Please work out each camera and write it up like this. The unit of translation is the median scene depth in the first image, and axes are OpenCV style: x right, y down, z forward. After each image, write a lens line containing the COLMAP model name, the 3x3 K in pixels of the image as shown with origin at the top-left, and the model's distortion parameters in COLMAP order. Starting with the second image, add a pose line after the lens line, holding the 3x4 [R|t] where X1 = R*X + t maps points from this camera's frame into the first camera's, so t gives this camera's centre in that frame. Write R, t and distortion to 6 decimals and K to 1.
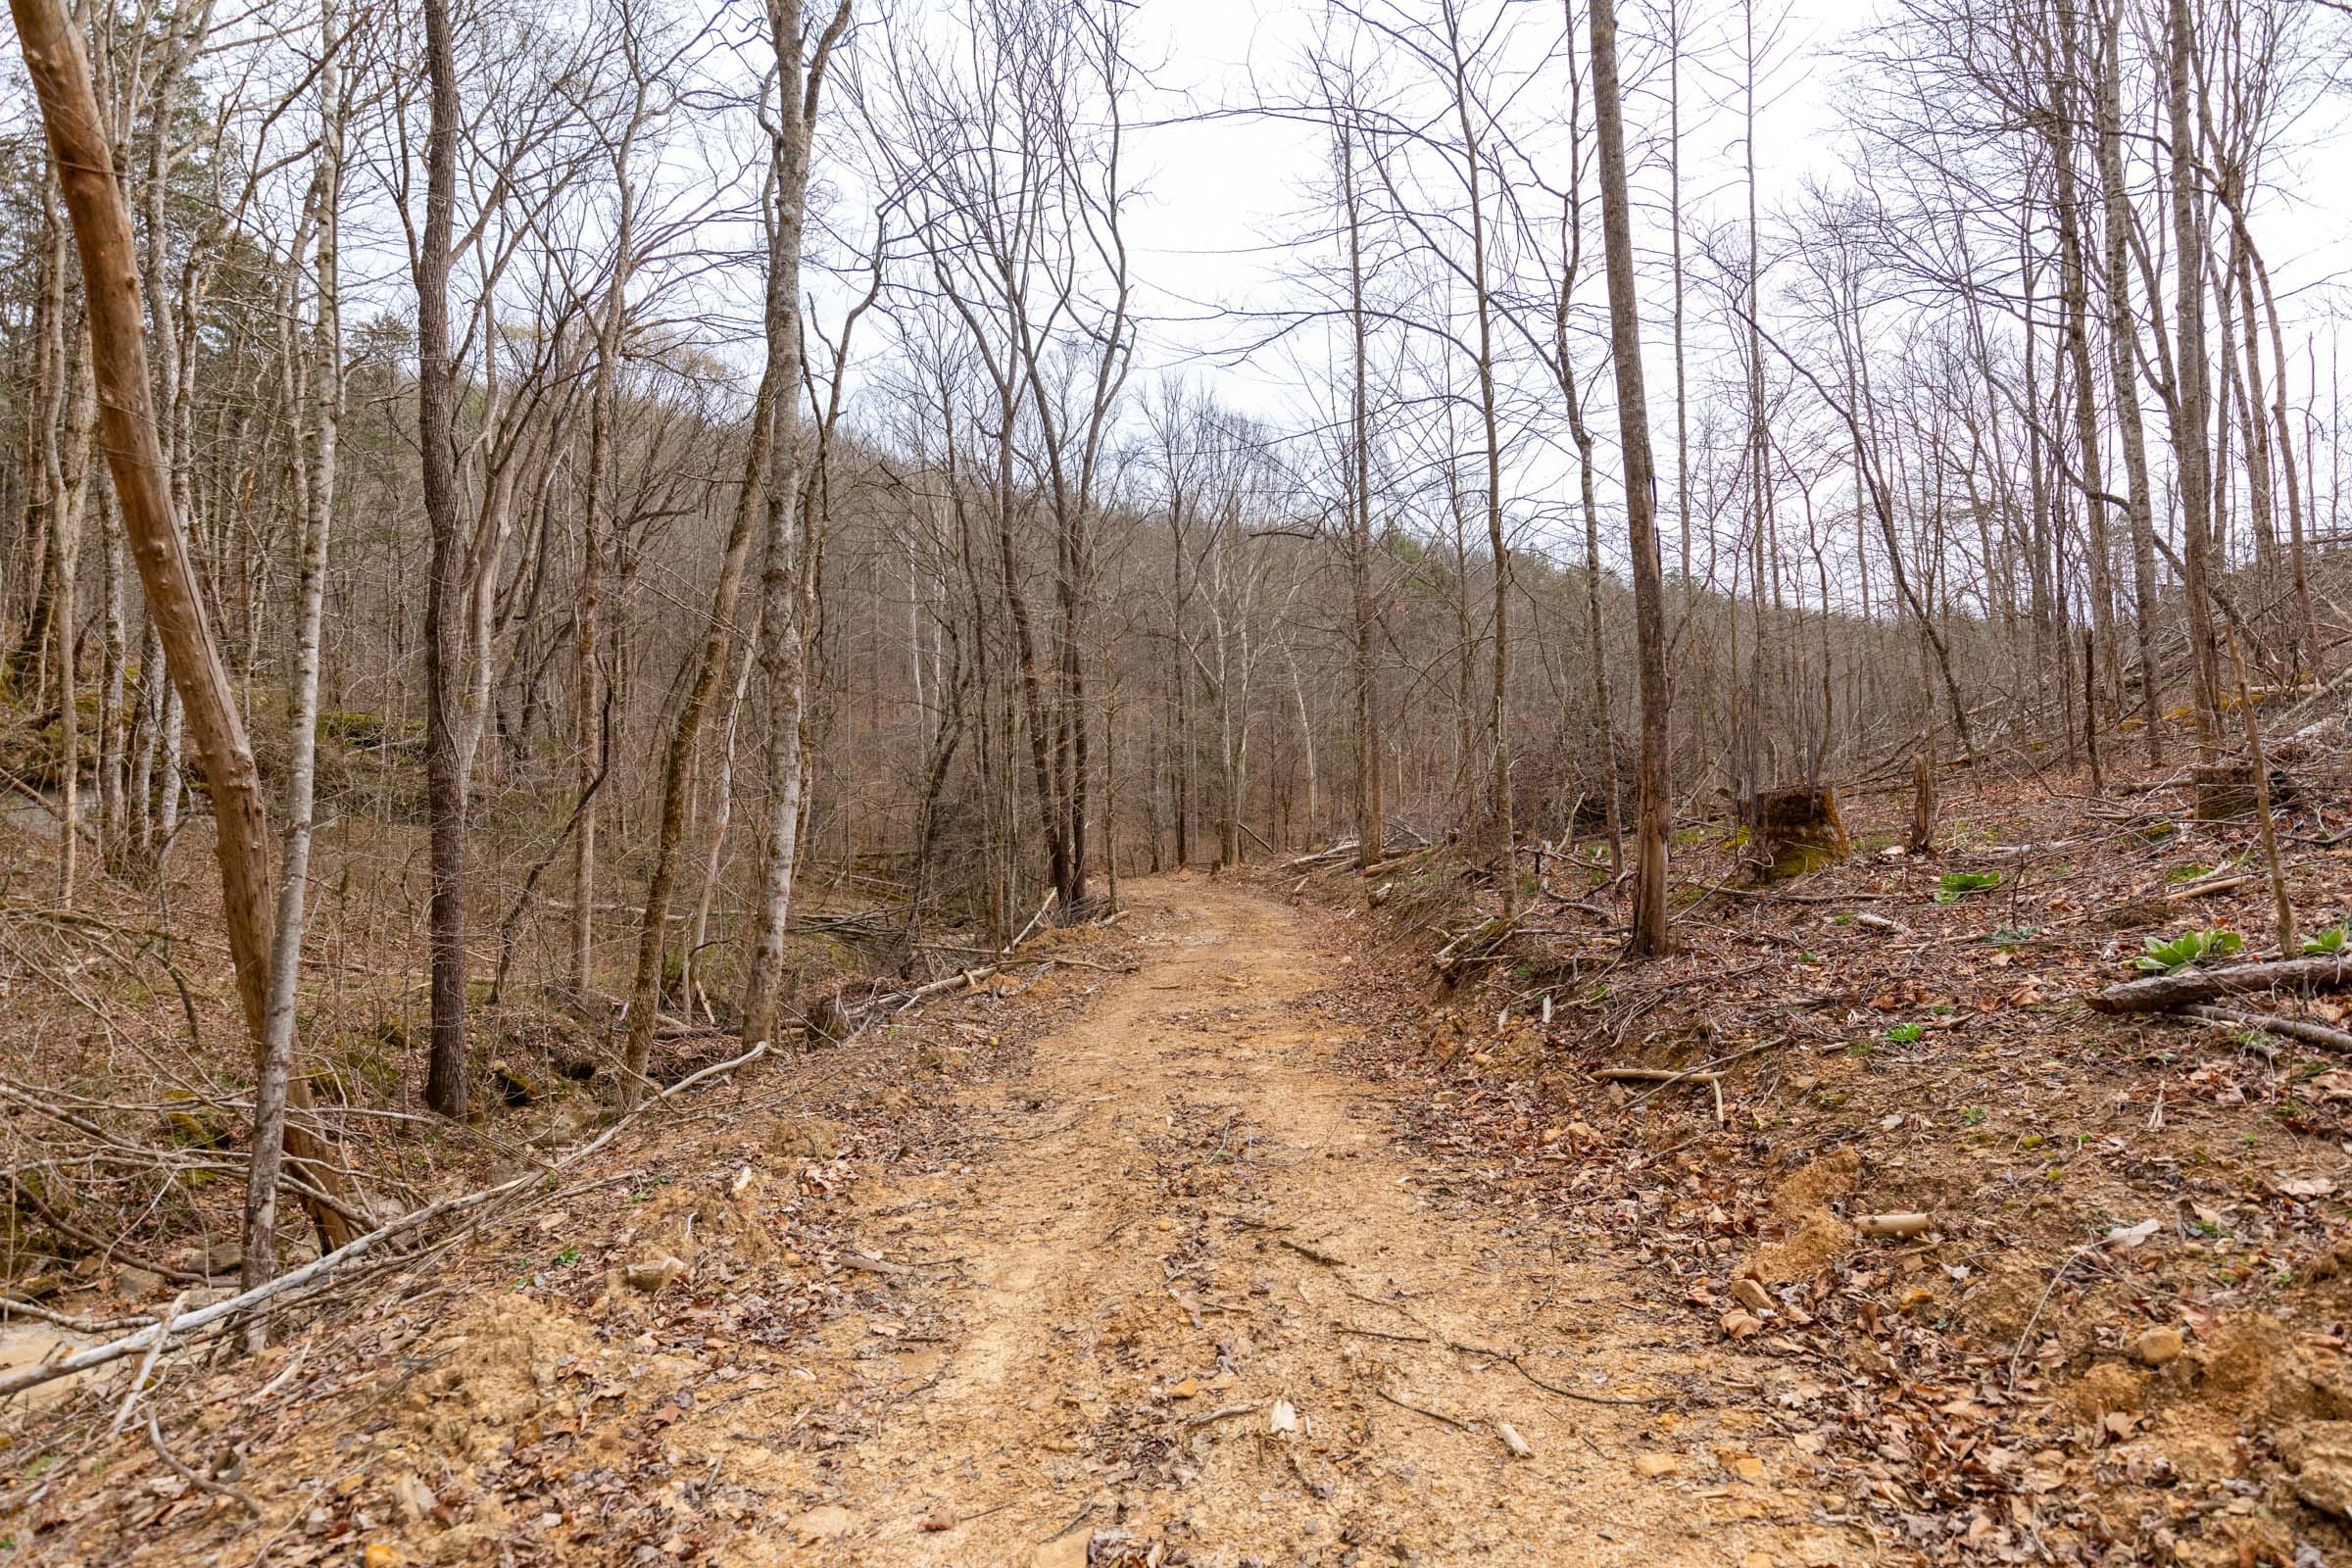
lens RADIAL K [[1989.4, 0, 1176.0], [0, 1989.4, 784.0], [0, 0, 1]] dist [0.123961, -0.003766]
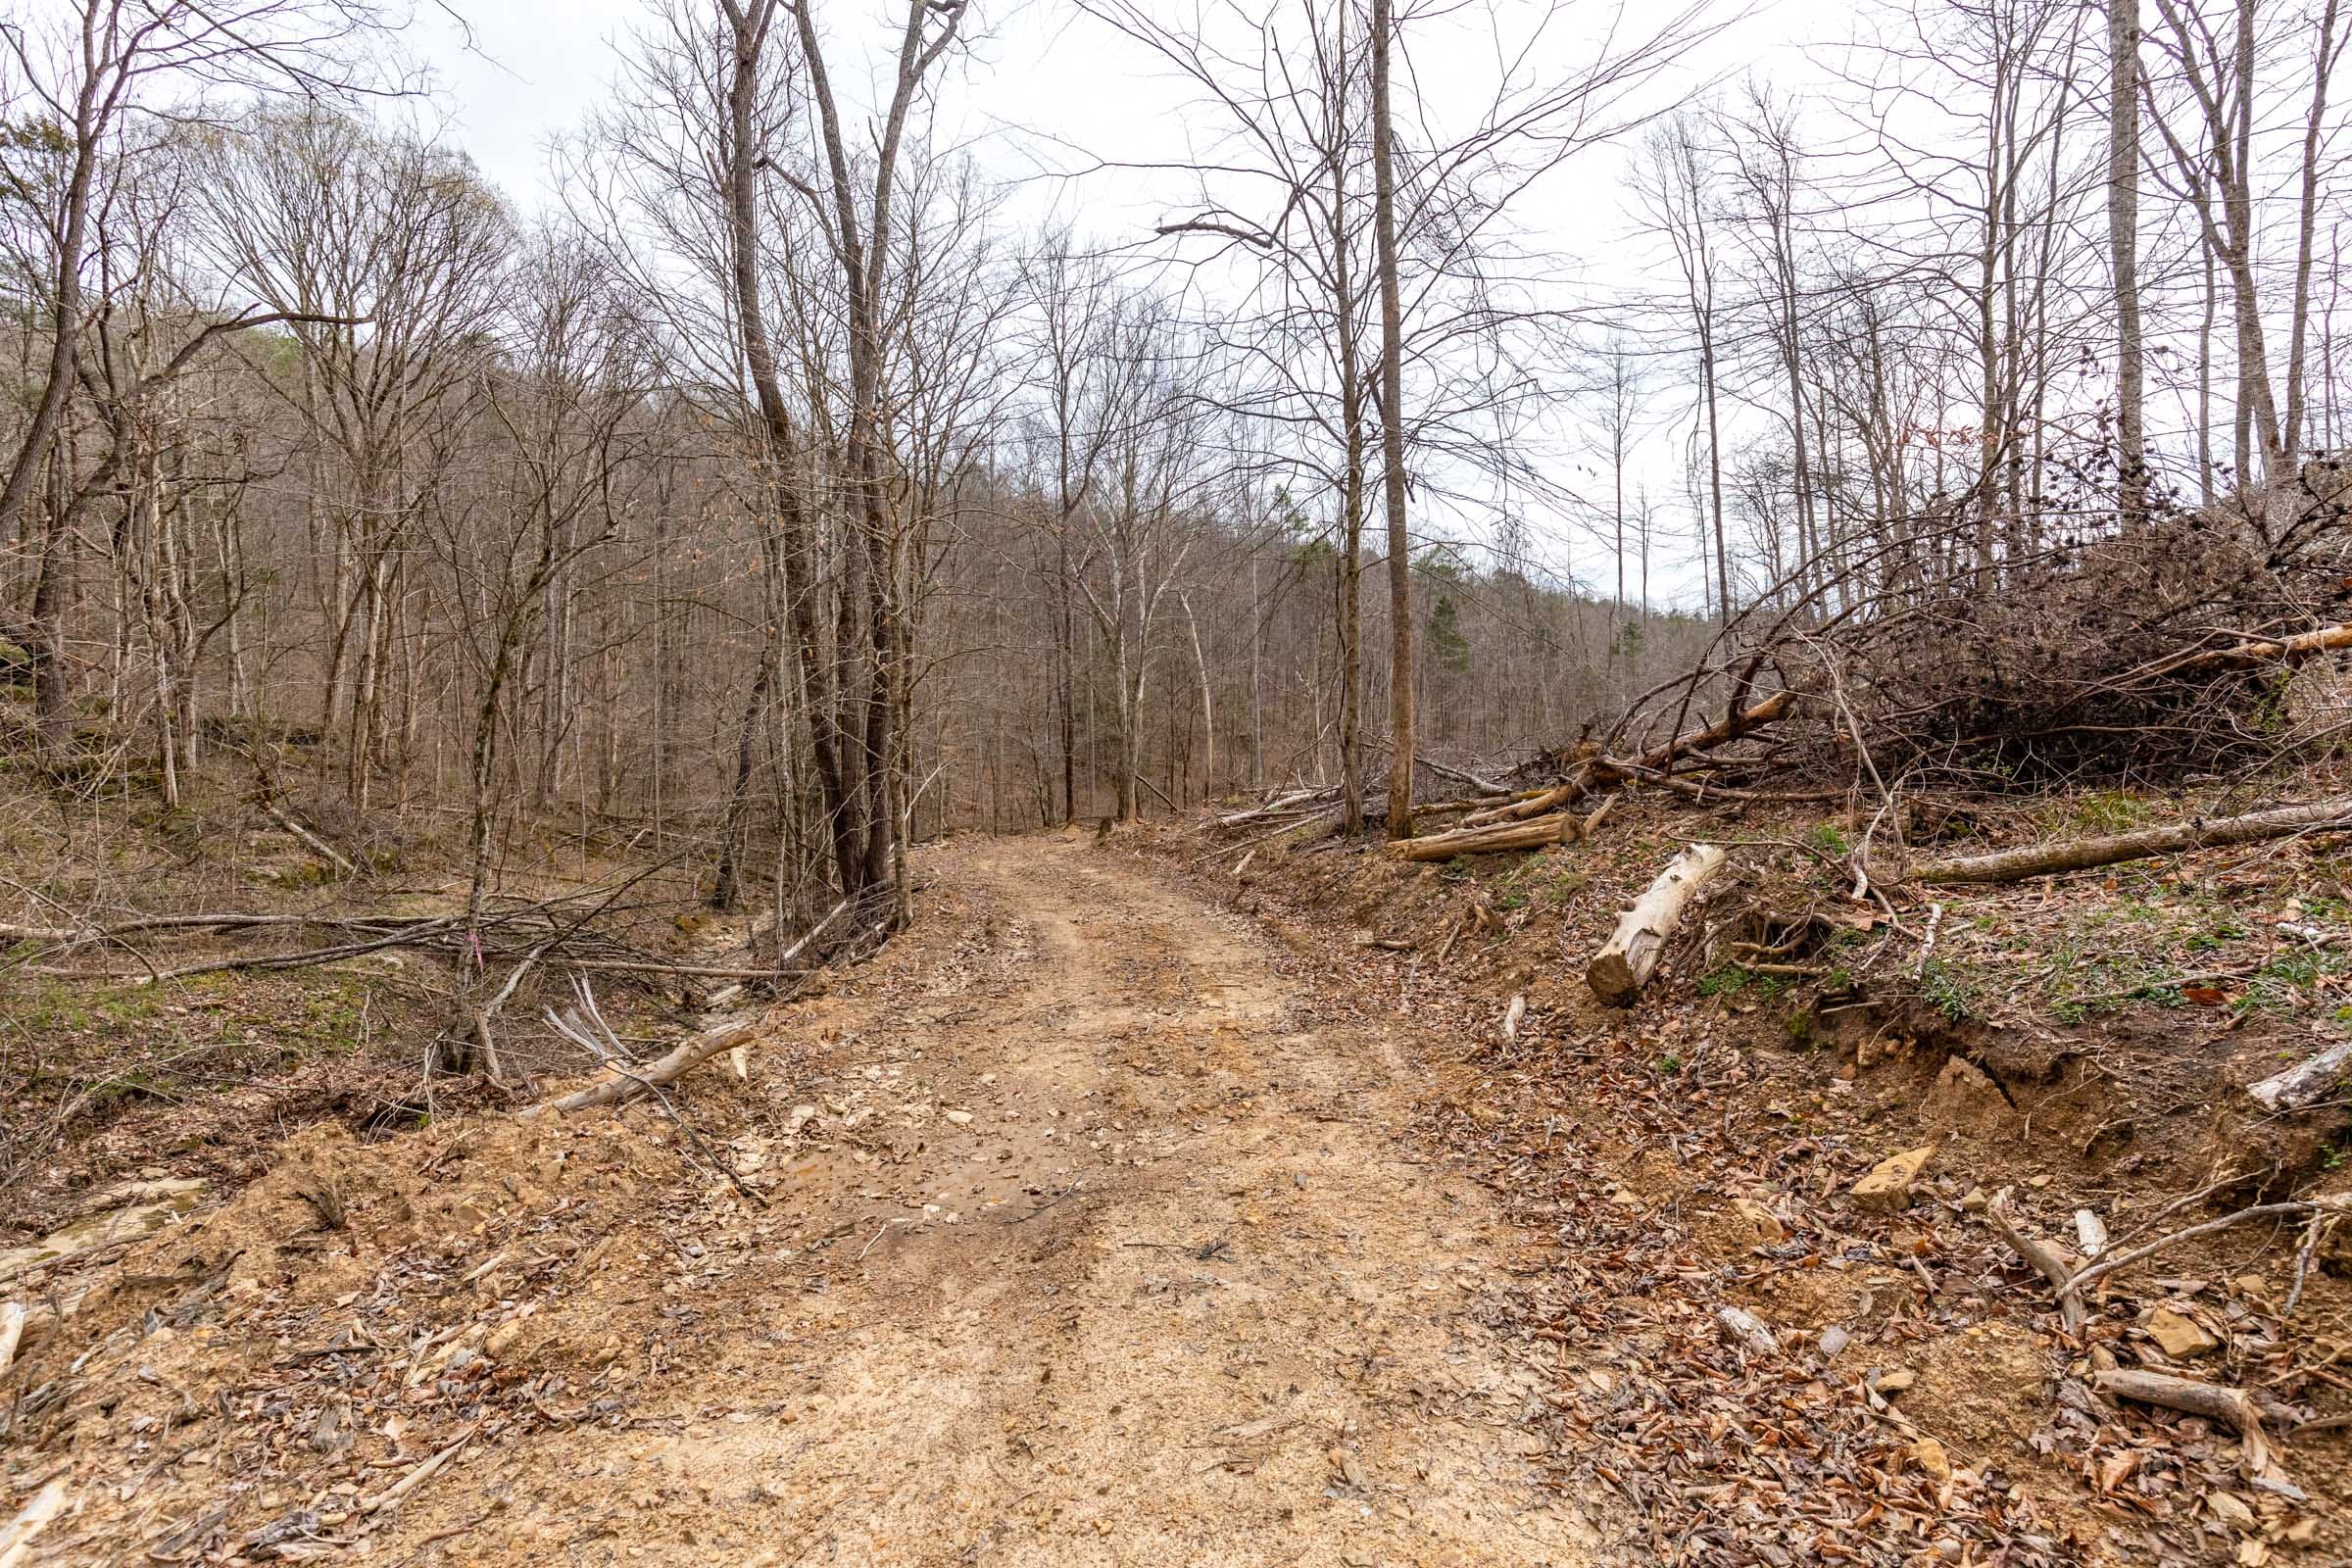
lens RADIAL K [[1989.4, 0, 1176.0], [0, 1989.4, 784.0], [0, 0, 1]] dist [0.123961, -0.003766]
pose [[0.998671, 0.001991, 0.051493, 0.008651], [-0.003190, 0.999725, 0.023217, 0.009367], [-0.051433, -0.023350, 0.998403, 0.267436]]
